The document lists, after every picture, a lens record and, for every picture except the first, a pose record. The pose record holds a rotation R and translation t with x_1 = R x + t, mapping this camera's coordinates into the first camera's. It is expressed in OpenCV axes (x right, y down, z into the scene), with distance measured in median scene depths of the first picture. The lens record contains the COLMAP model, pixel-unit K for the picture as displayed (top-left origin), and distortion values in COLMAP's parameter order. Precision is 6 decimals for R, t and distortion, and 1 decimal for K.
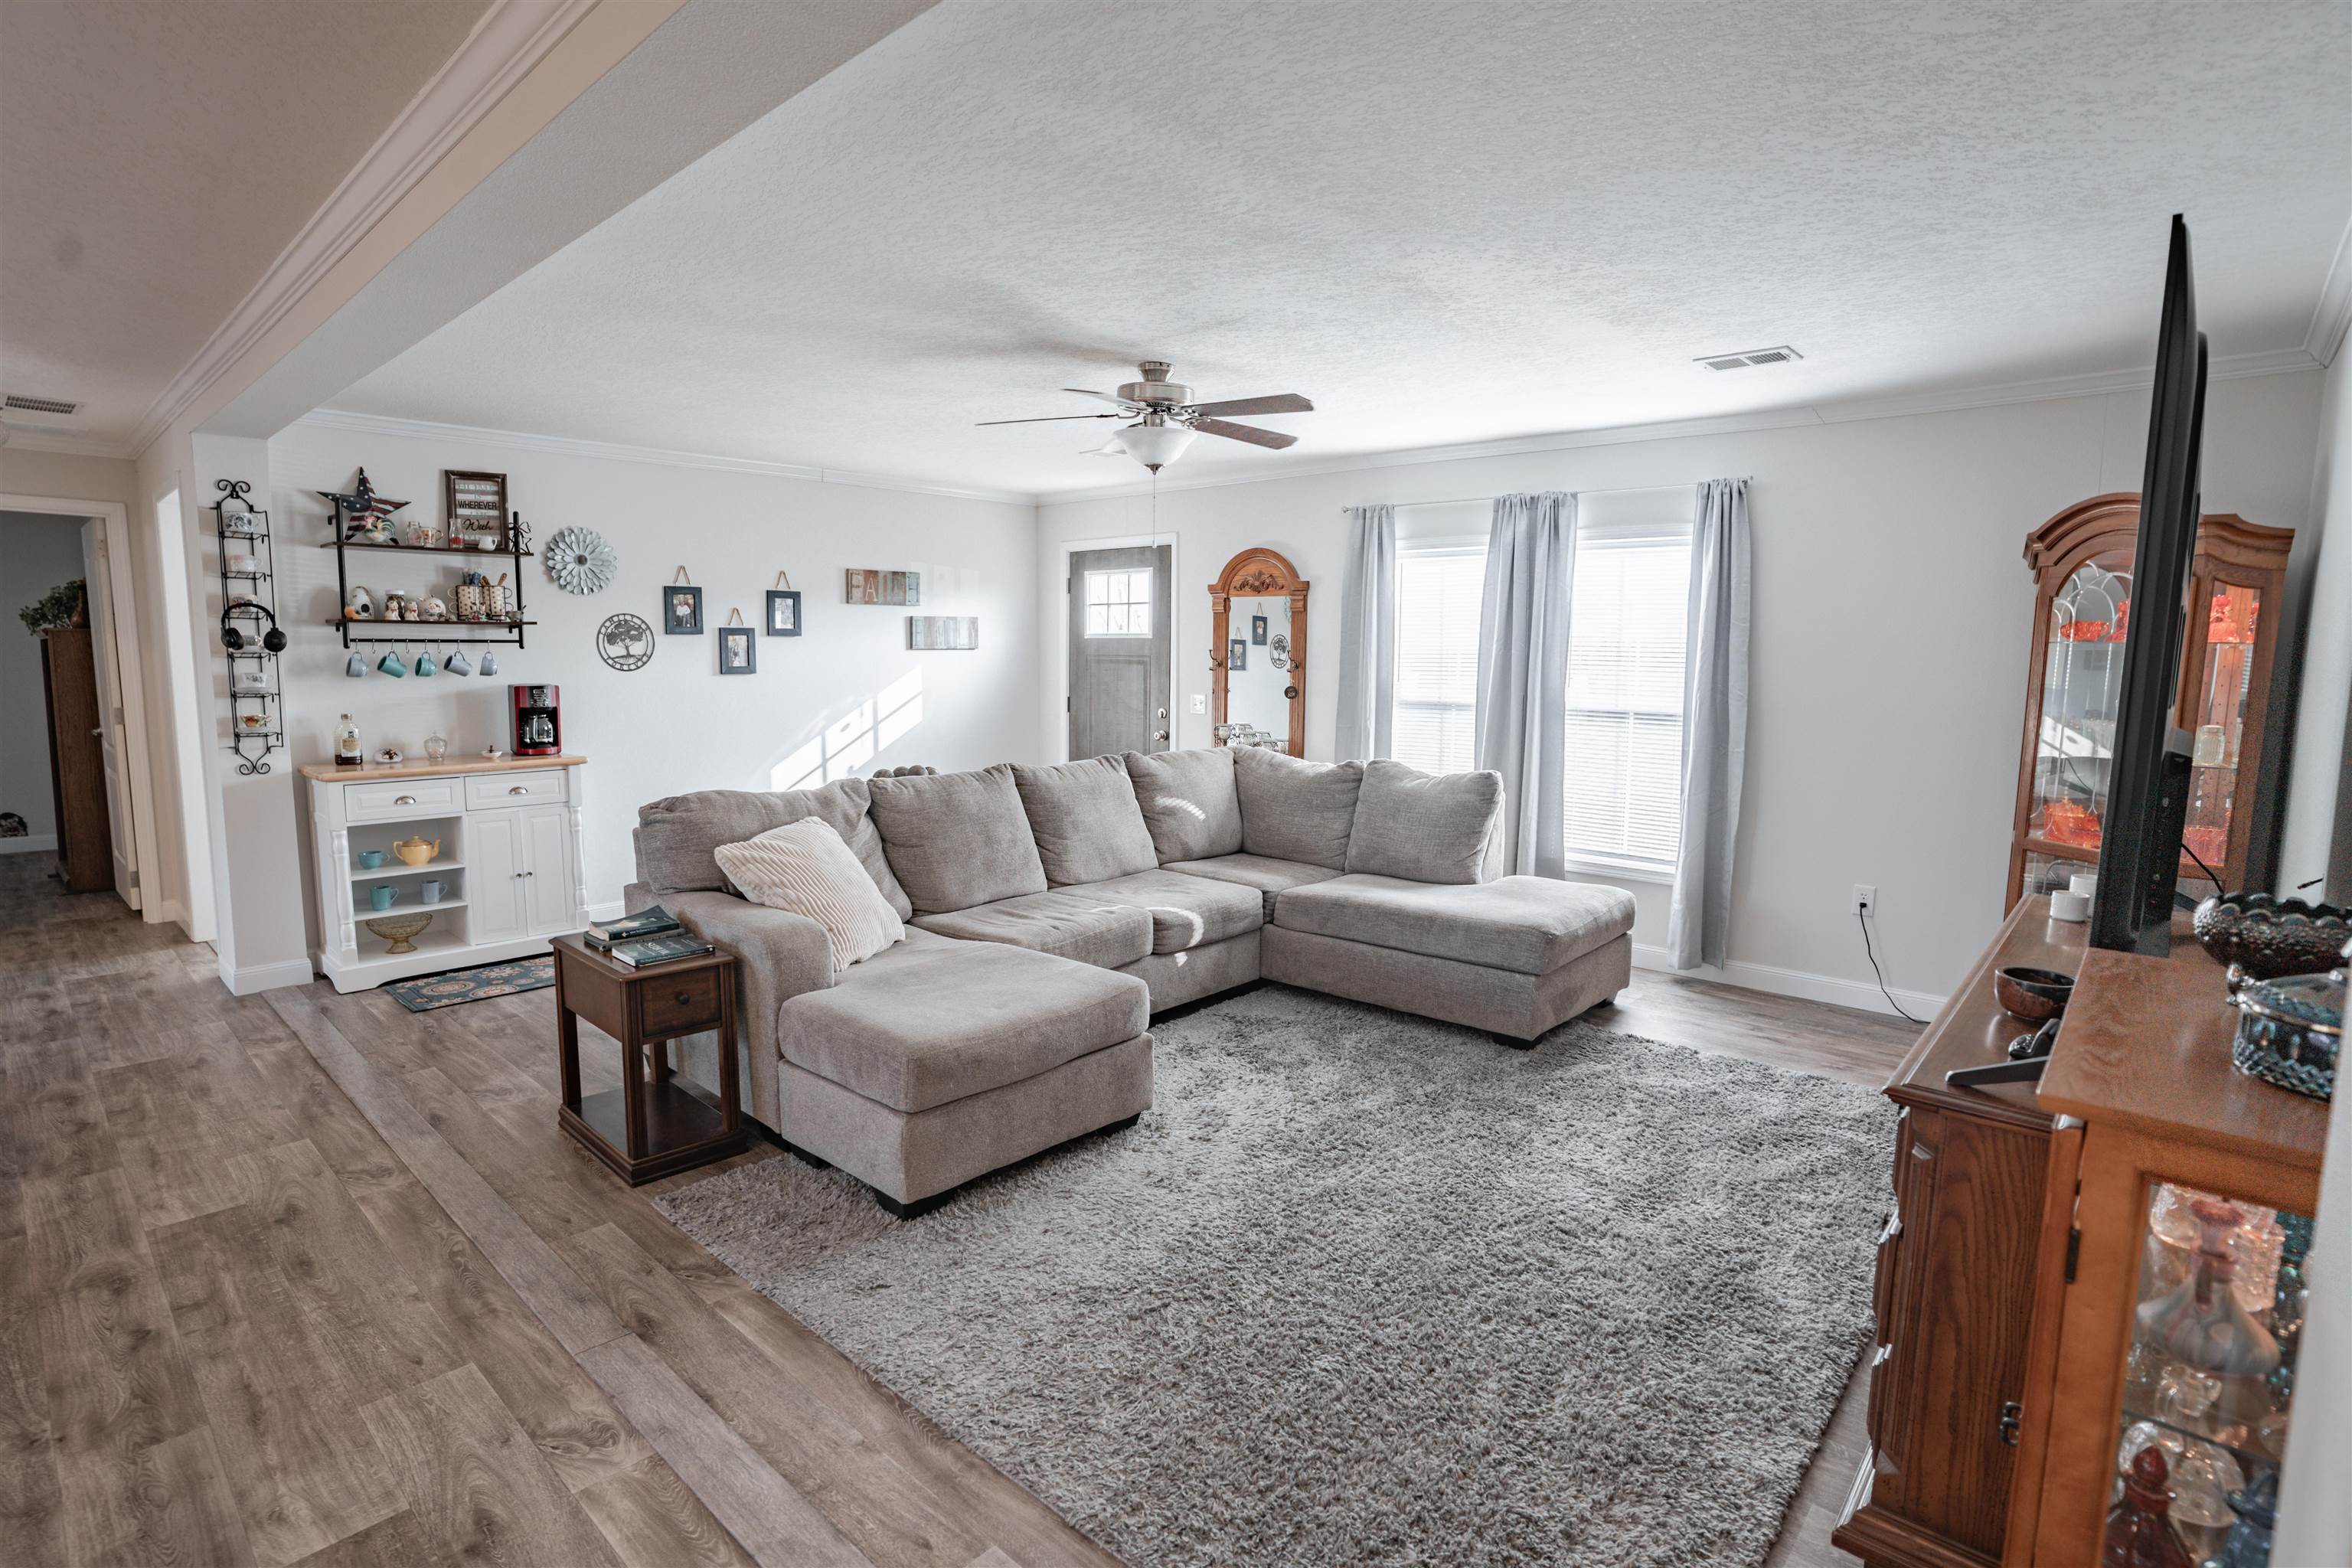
lens RADIAL K [[1160.0, 0, 1165.9], [0, 1160.0, 780.9], [0, 0, 1]] dist [-0.083122, 0.041247]
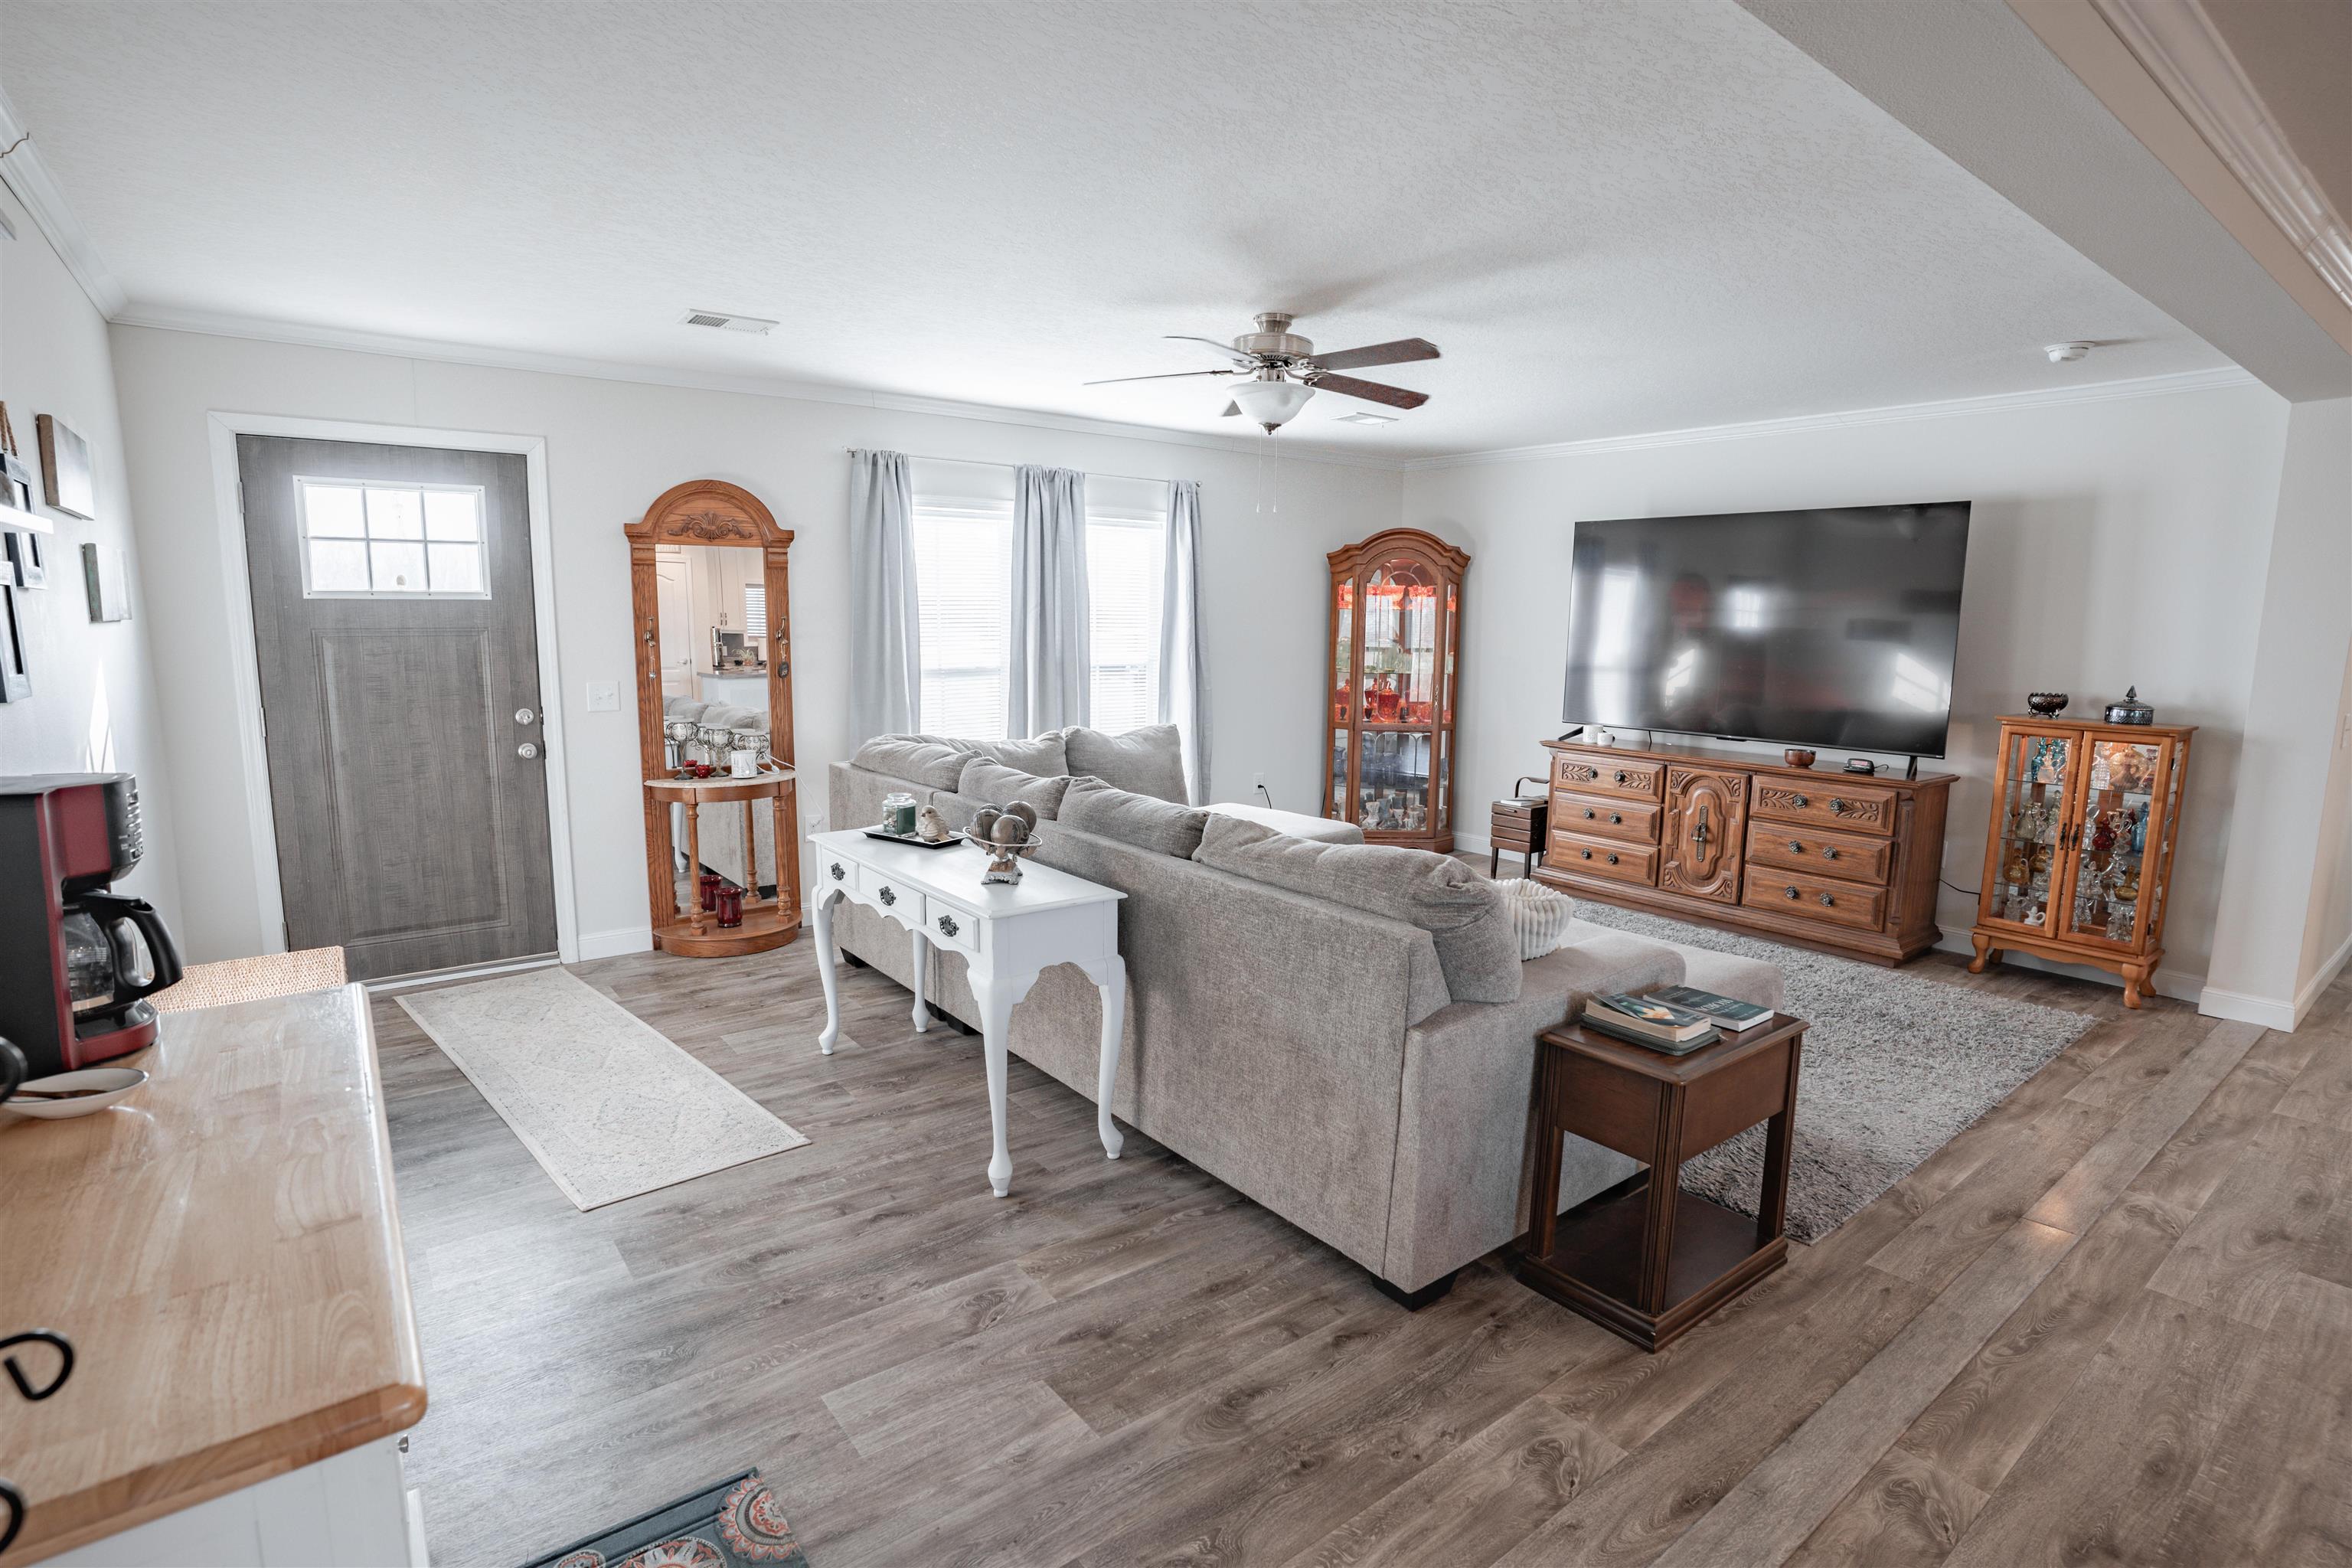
lens RADIAL K [[1157.8, 0, 1170.5], [0, 1157.8, 780.3], [0, 0, 1]] dist [-0.062848, 0.026405]
pose [[0.168191, -0.146992, 0.974733, -0.775499], [0.103654, 0.985975, 0.130802, -0.094980], [-0.980289, 0.079036, 0.181069, 0.741041]]
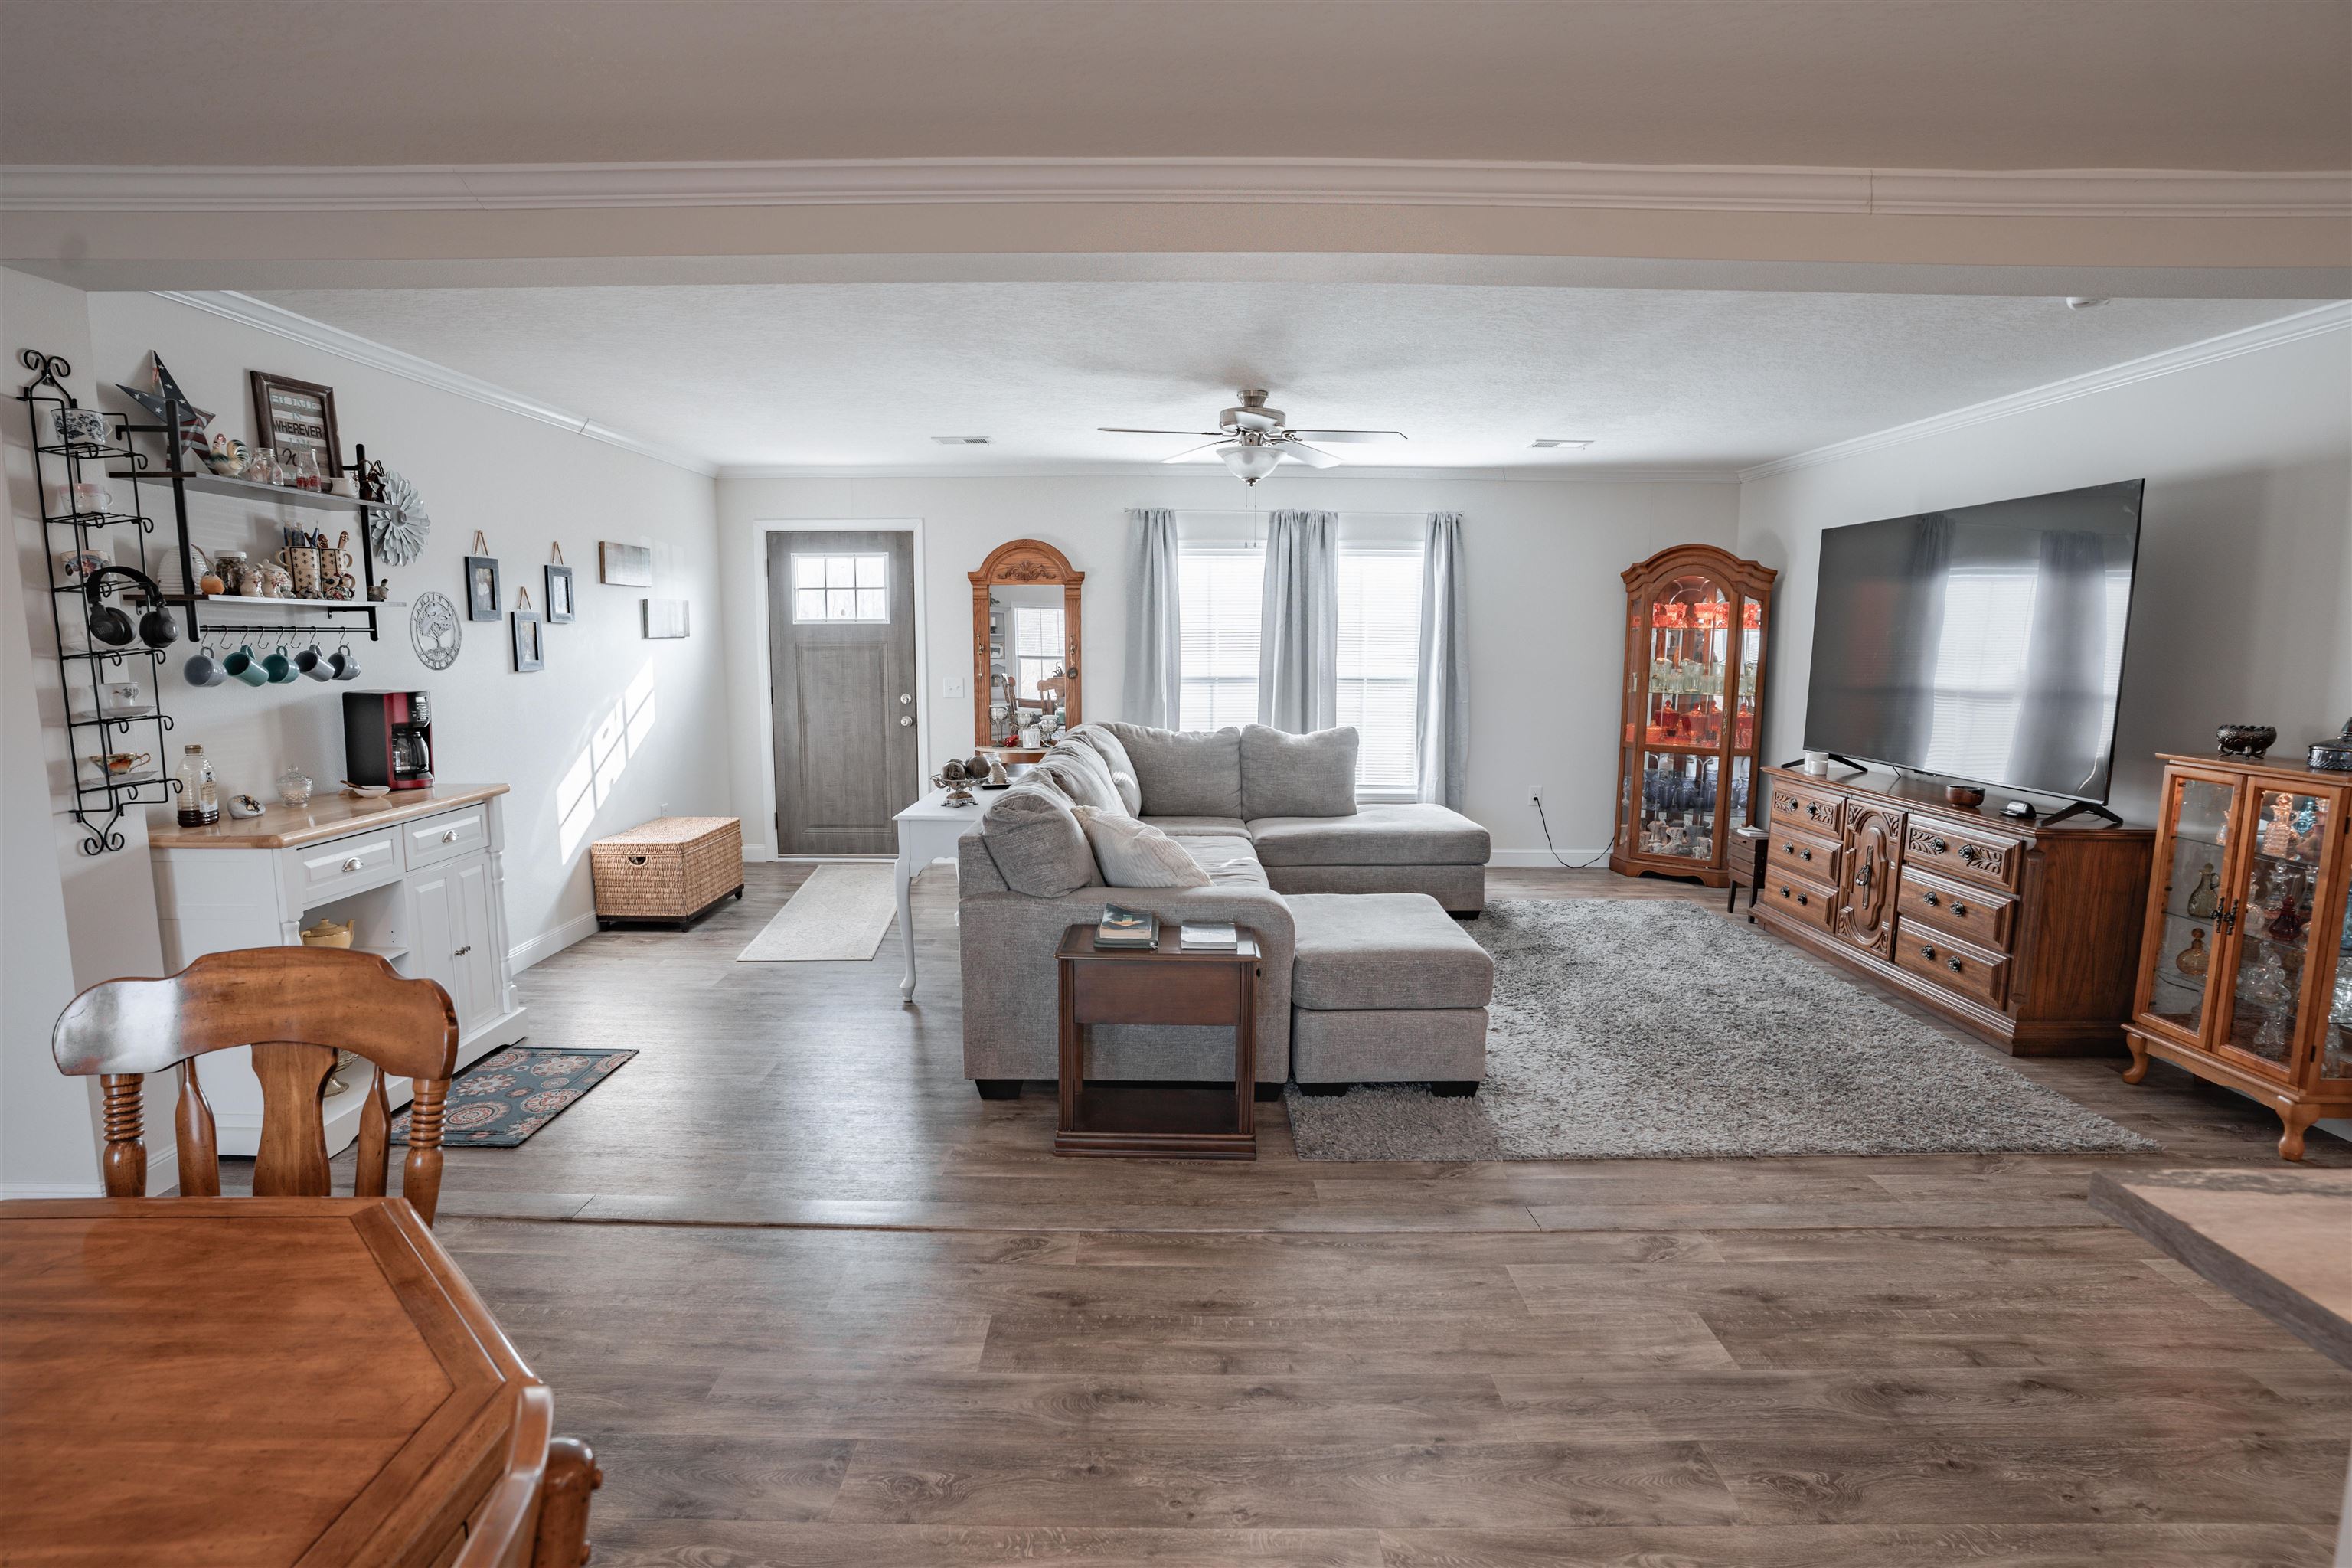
lens RADIAL K [[1160.0, 0, 1165.9], [0, 1160.0, 780.9], [0, 0, 1]] dist [-0.083122, 0.041247]
pose [[0.739989, -0.090668, 0.666480, -0.697947], [0.079174, 0.995726, 0.047551, -0.024434], [-0.667943, 0.017580, 0.744005, 0.155302]]
